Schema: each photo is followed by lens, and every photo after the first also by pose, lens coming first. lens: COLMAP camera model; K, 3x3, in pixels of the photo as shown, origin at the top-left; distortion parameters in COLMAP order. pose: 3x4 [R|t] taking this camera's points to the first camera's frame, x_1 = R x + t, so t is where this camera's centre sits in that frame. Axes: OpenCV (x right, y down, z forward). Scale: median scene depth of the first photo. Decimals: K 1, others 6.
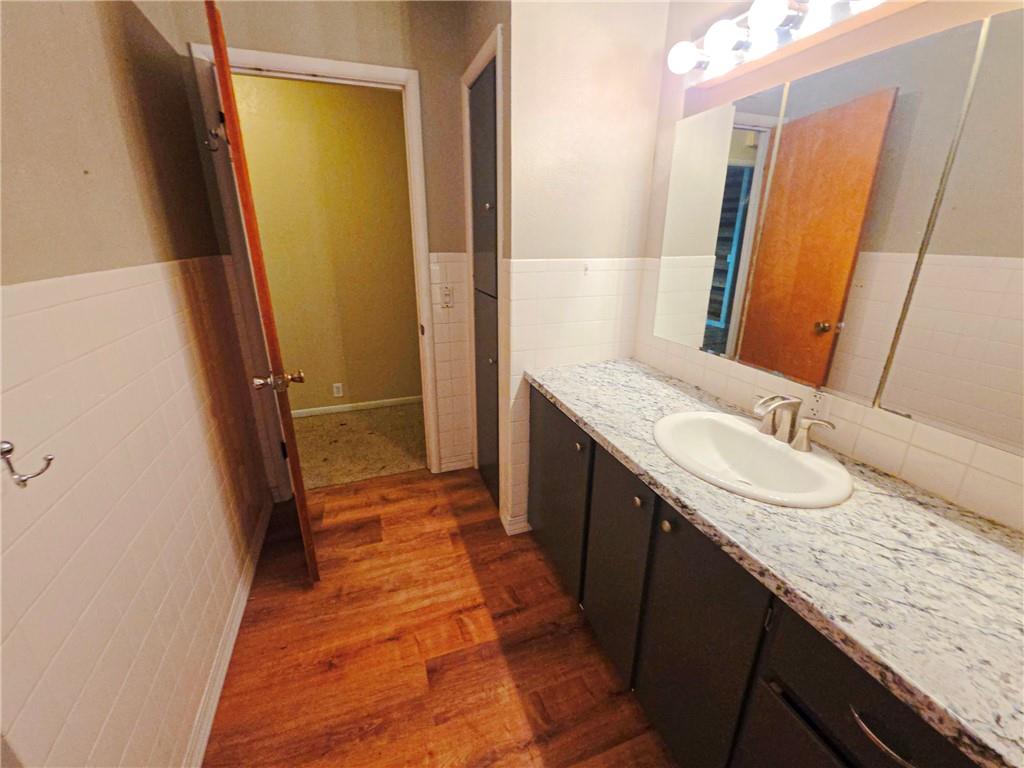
lens RADIAL K [[424.0, 0, 512.0], [0, 424.0, 384.0], [0, 0, 1]] dist [-0.000018, 0.000039]
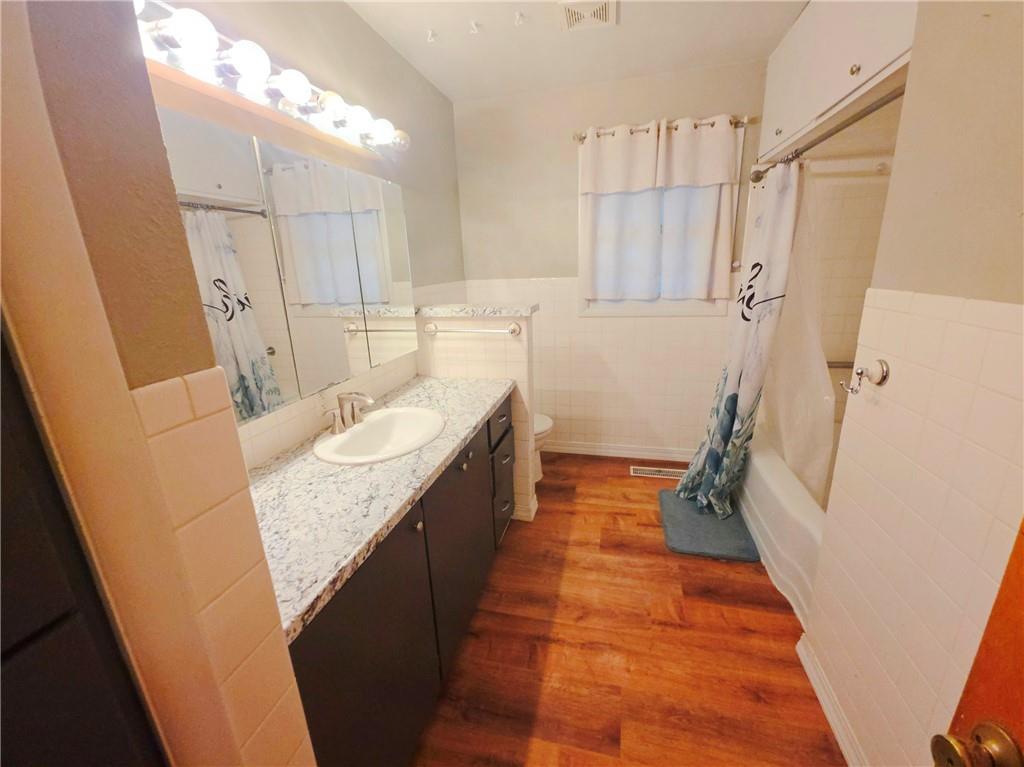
lens RADIAL K [[424.0, 0, 512.0], [0, 424.0, 383.5], [0, 0, 1]] dist [-0.000018, 0.000039]
pose [[-0.831082, -0.124861, 0.541953, -0.423580], [0.215316, 0.826241, 0.520543, -0.491703], [-0.512779, 0.549305, -0.659789, 1.360050]]
